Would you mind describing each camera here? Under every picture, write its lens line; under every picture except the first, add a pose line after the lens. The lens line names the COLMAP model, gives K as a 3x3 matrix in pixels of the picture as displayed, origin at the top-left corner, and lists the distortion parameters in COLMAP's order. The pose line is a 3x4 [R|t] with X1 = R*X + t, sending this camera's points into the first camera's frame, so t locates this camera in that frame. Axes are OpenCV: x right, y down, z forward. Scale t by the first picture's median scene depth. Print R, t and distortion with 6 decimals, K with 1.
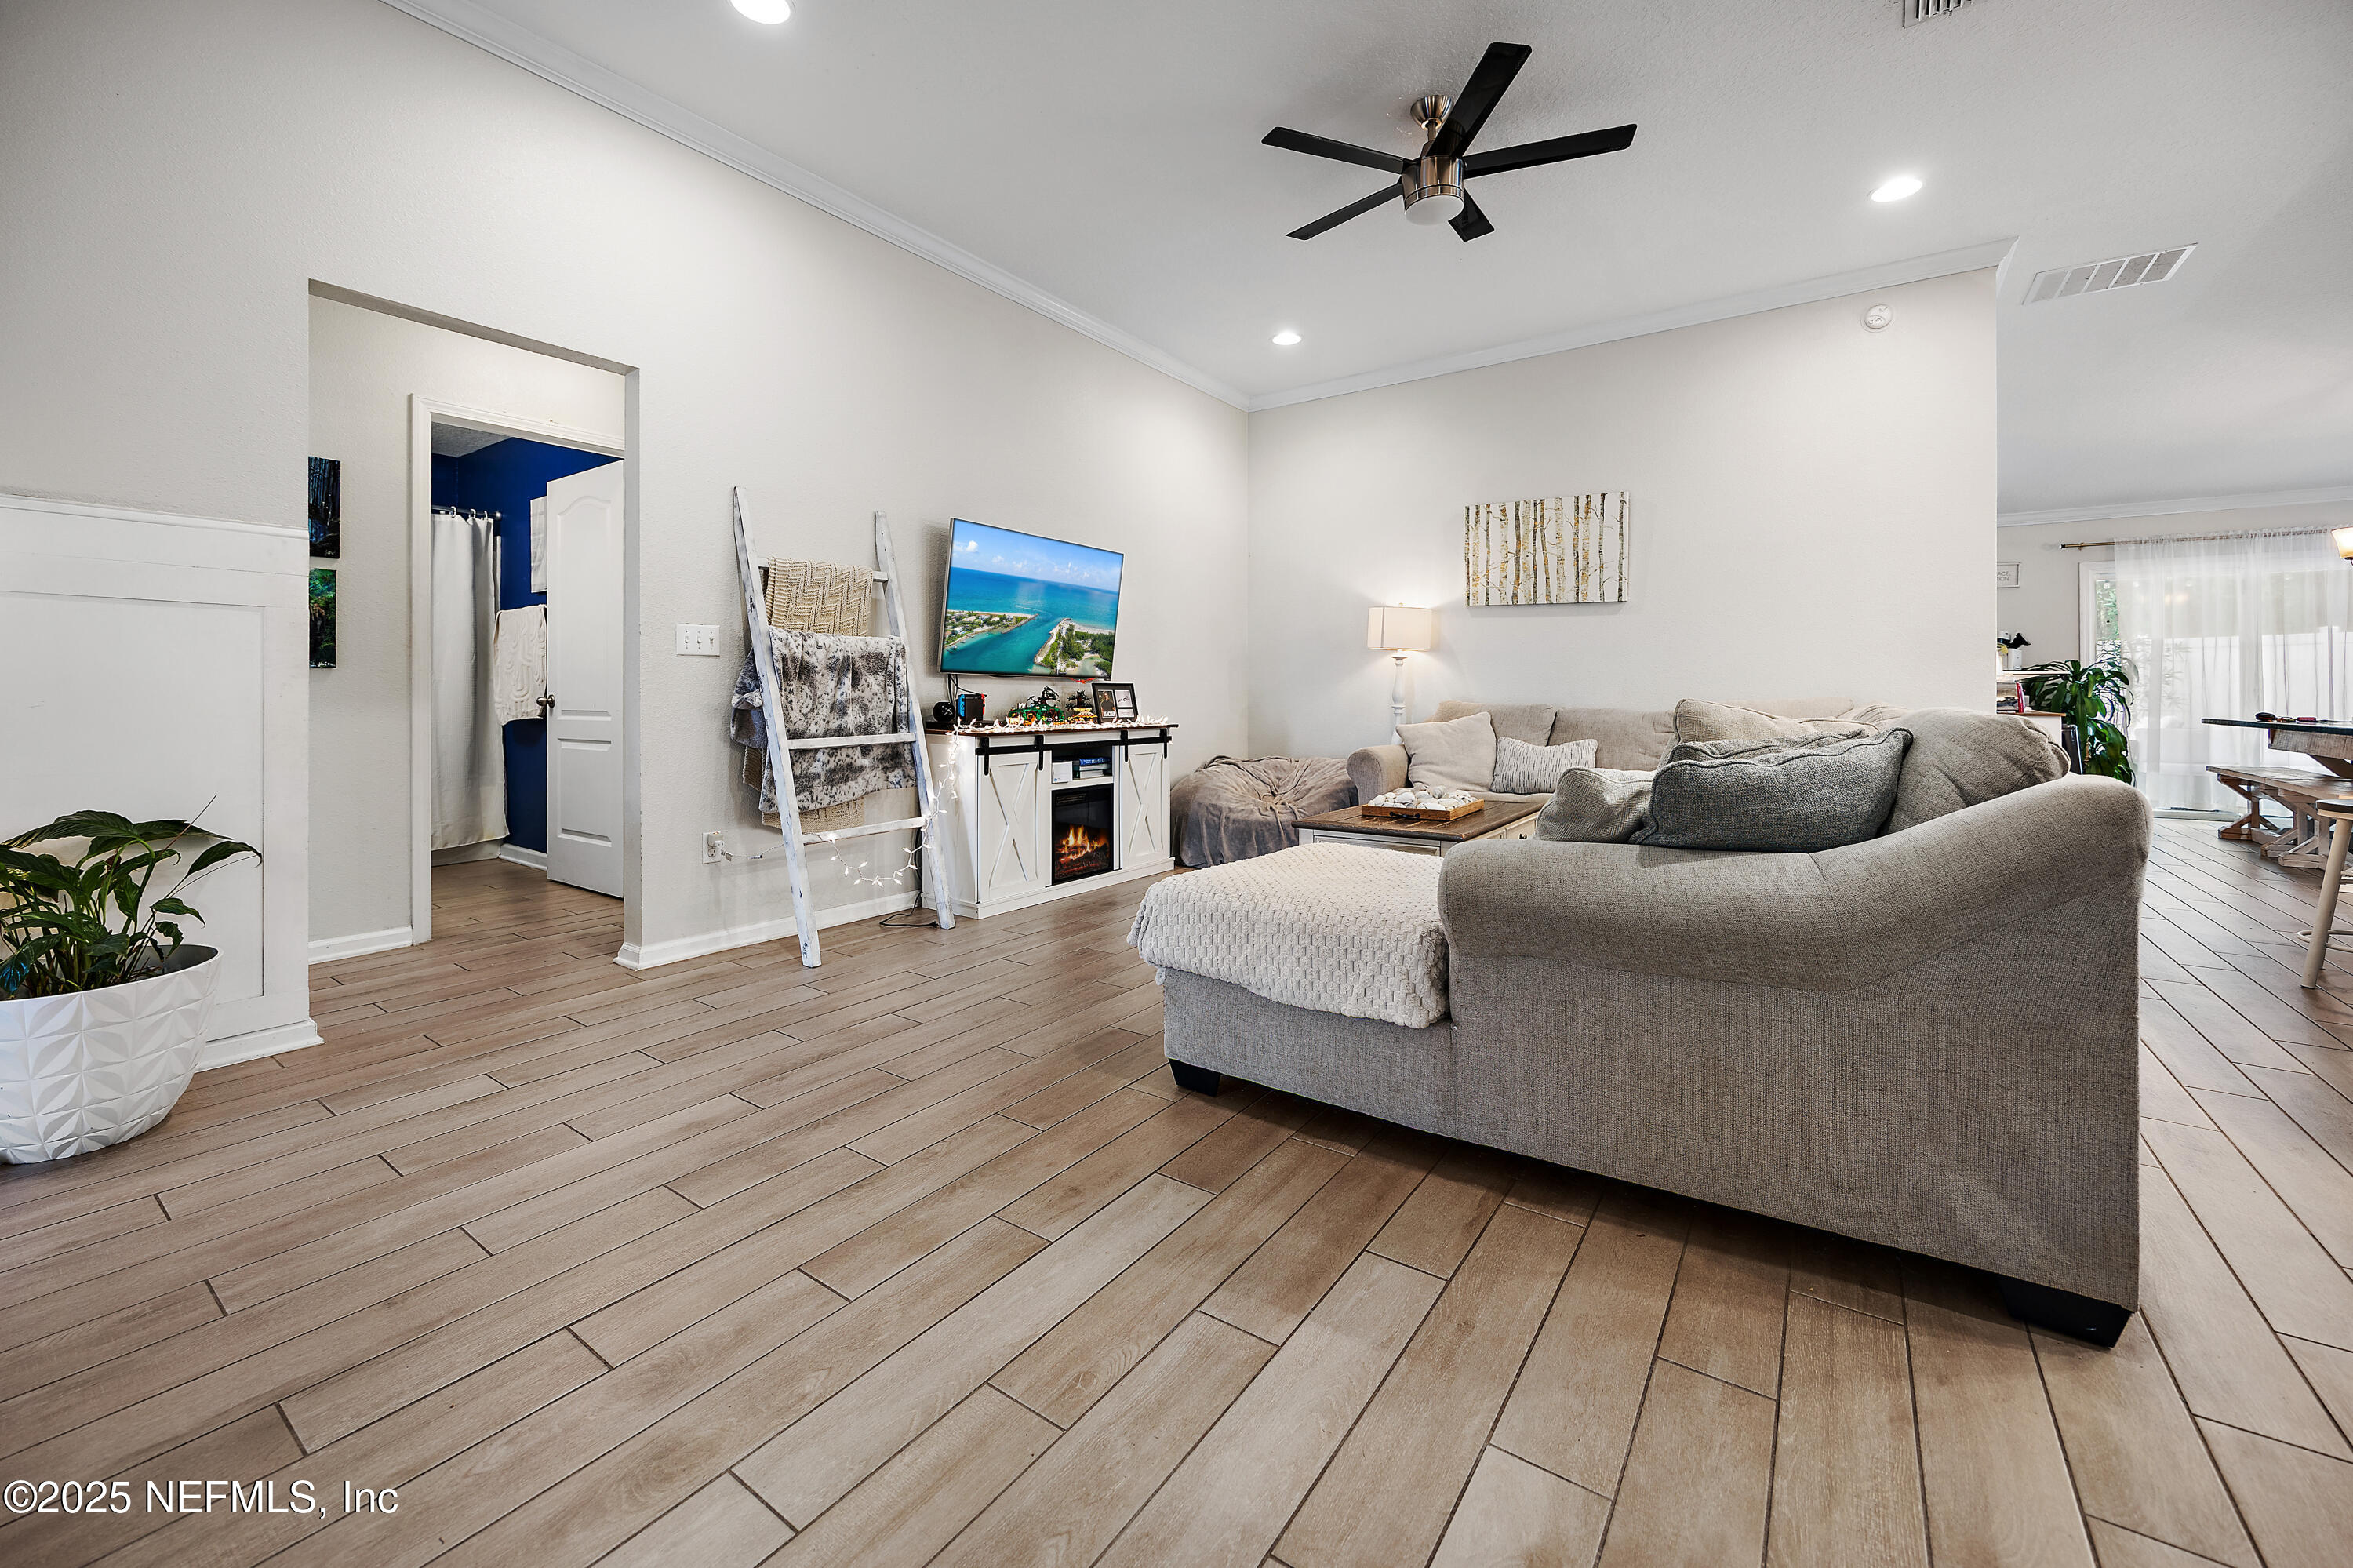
lens RADIAL K [[933.2, 0, 1170.9], [0, 933.2, 690.5], [0, 0, 1]] dist [-0.004066, -0.000251]
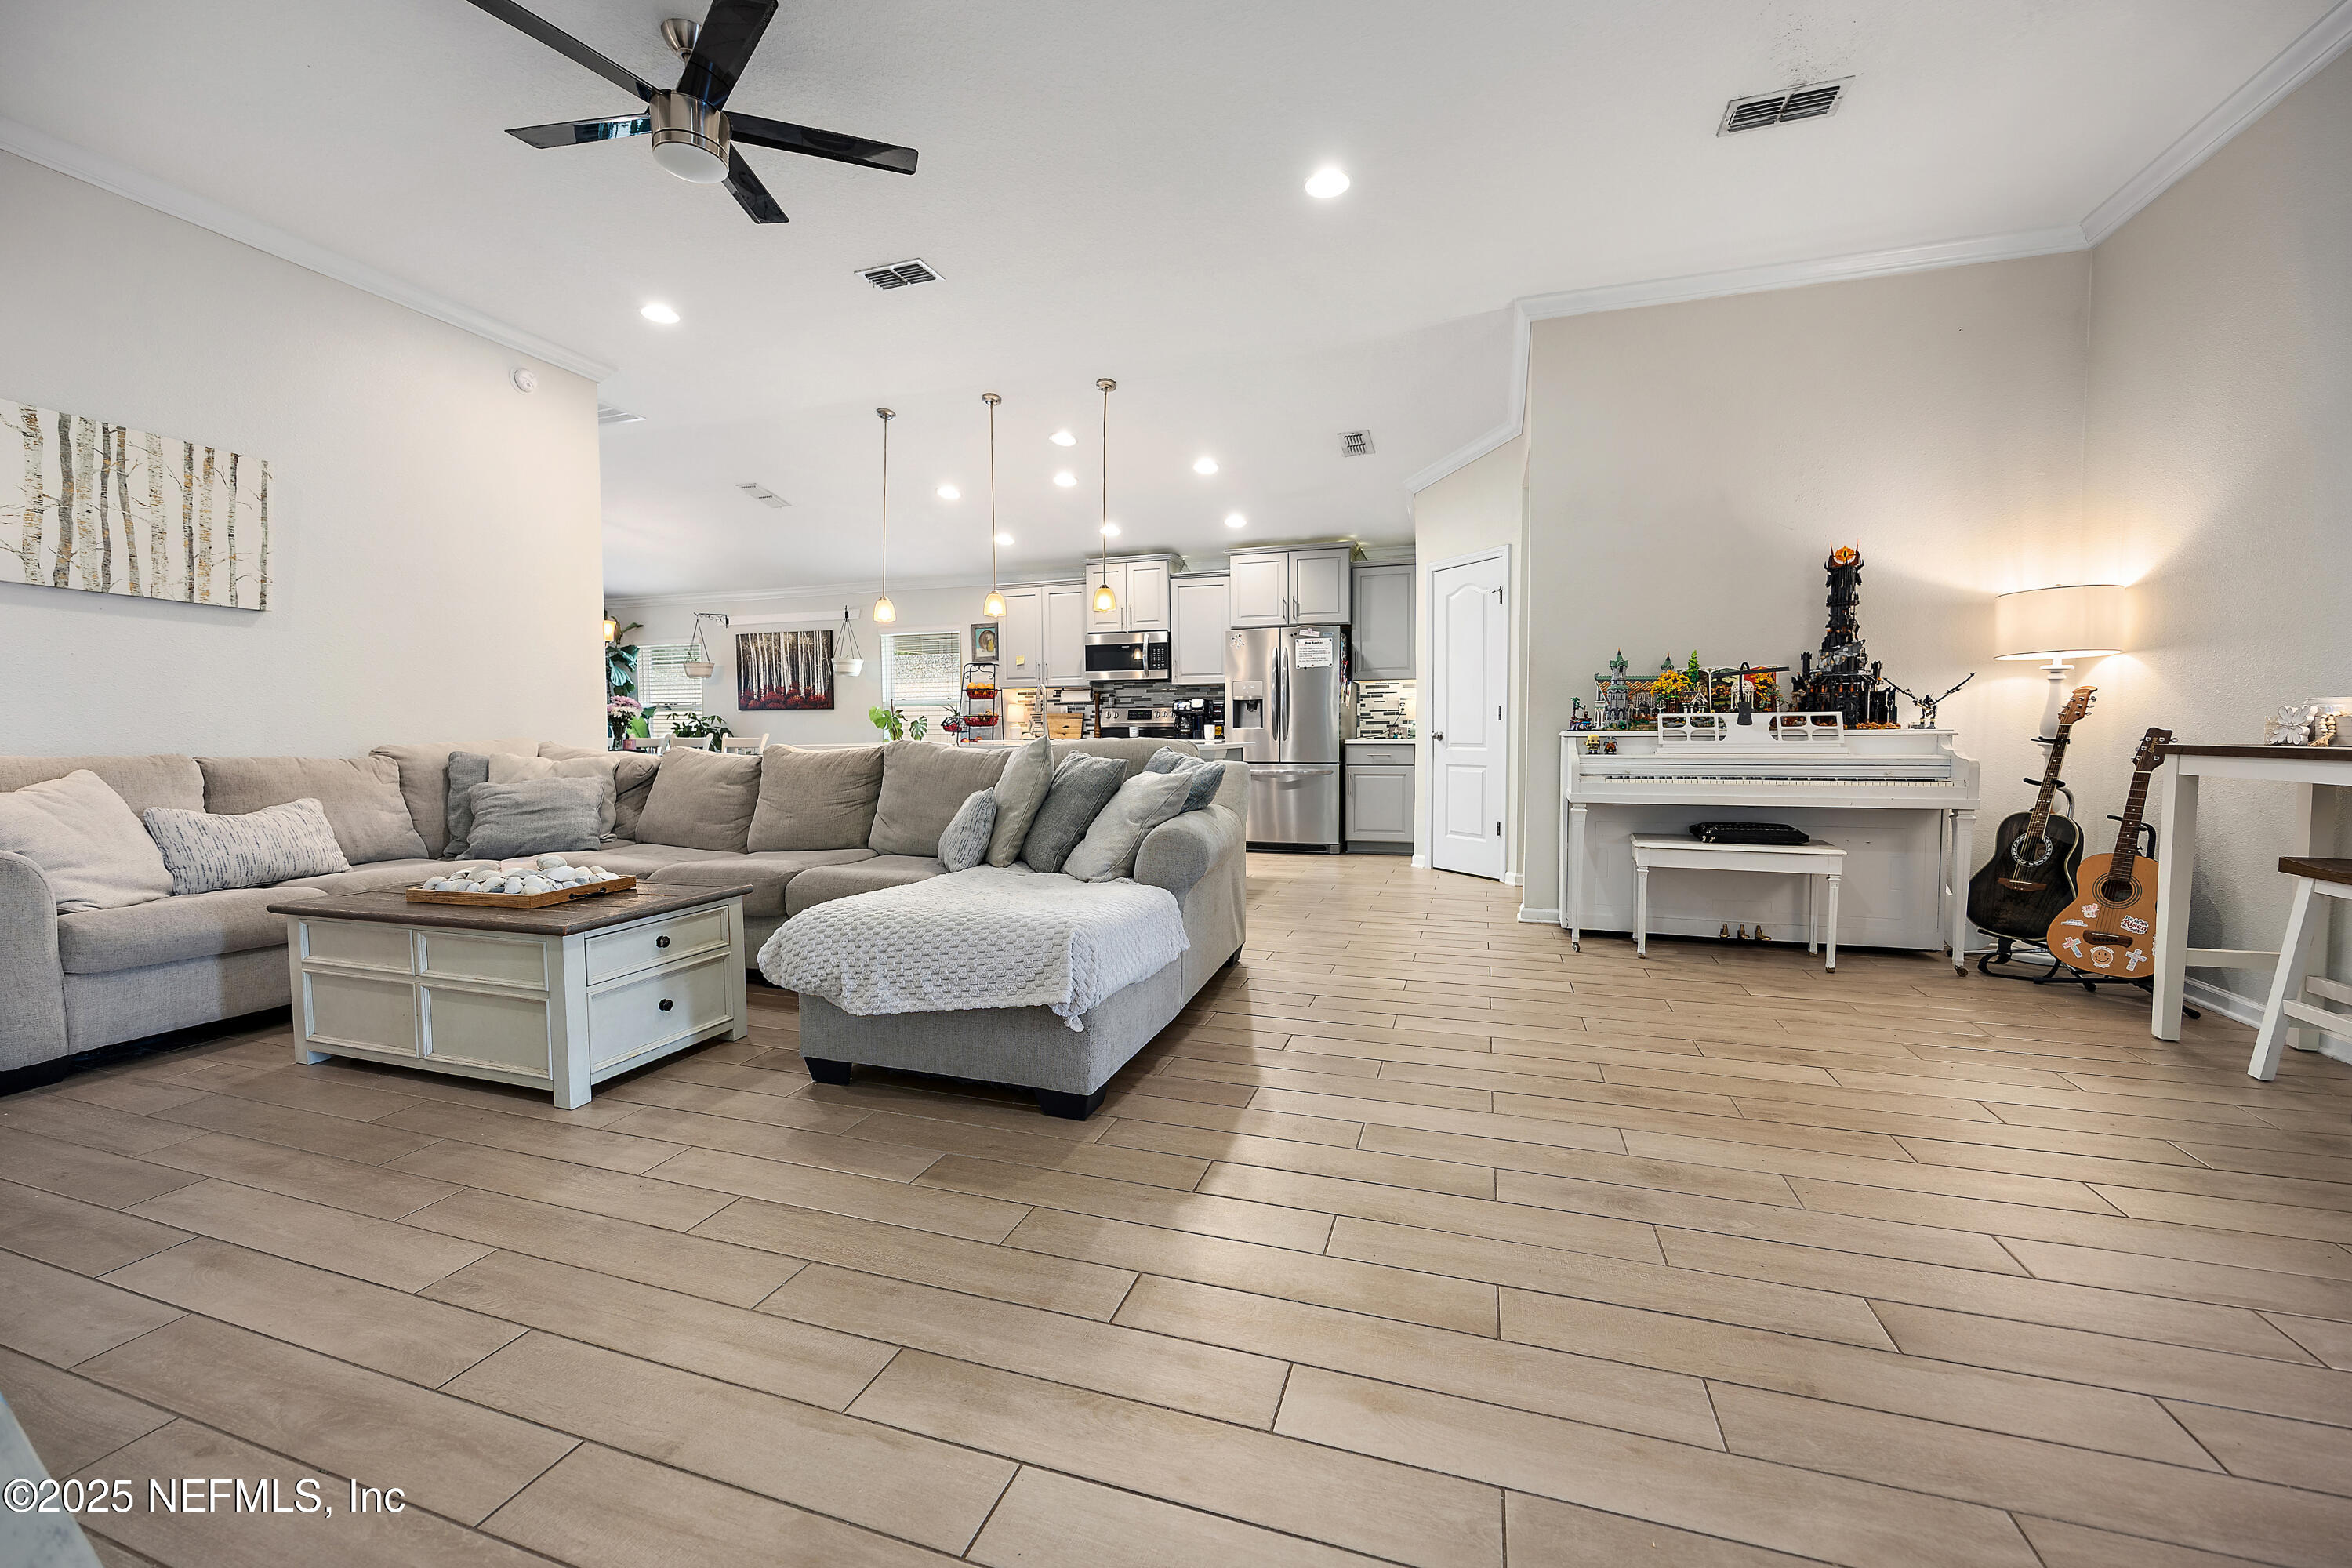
lens RADIAL K [[932.8, 0, 1172.8], [0, 932.8, 775.5], [0, 0, 1]] dist [-0.004066, -0.000251]
pose [[-0.296034, -0.043037, 0.954207, -0.423752], [0.002811, 0.998941, 0.045926, 0.002125], [-0.955173, 0.016278, -0.295600, 0.525522]]
